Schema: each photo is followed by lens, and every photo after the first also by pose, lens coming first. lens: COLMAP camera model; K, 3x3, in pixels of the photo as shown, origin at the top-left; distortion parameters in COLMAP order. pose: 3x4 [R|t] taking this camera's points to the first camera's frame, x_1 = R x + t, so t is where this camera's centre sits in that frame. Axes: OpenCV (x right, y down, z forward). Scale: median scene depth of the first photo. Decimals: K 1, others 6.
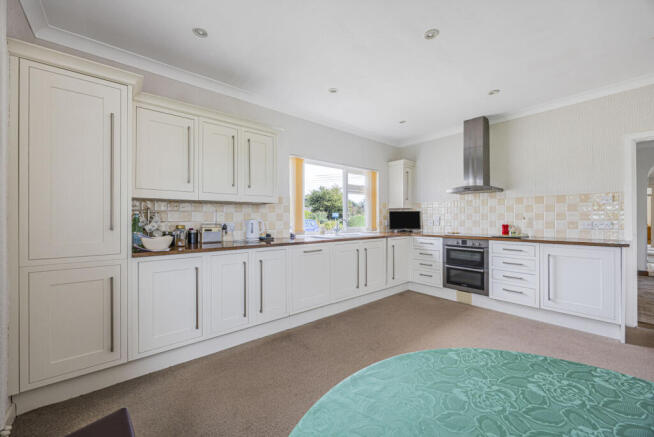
lens RADIAL K [[255.1, 0, 328.0], [0, 255.1, 220.0], [0, 0, 1]] dist [-0.001216, -0.000087]
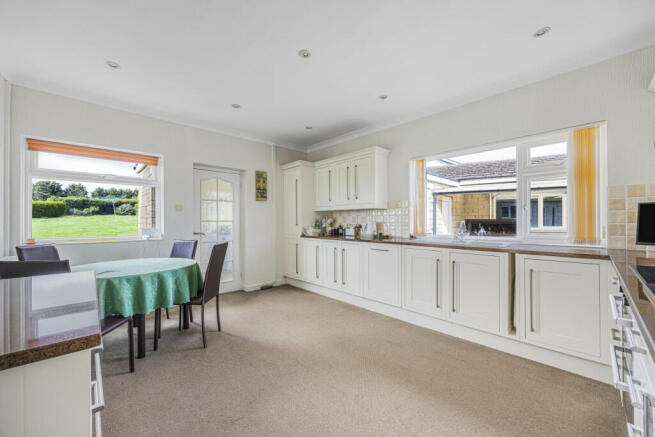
lens RADIAL K [[255.5, 0, 326.6], [0, 255.5, 220.3], [0, 0, 1]] dist [-0.001216, -0.000087]
pose [[0.057856, 0.003672, -0.998318, 1.052902], [0.002526, 0.999989, 0.003825, -0.011978], [0.998322, -0.002743, 0.057846, 0.711615]]
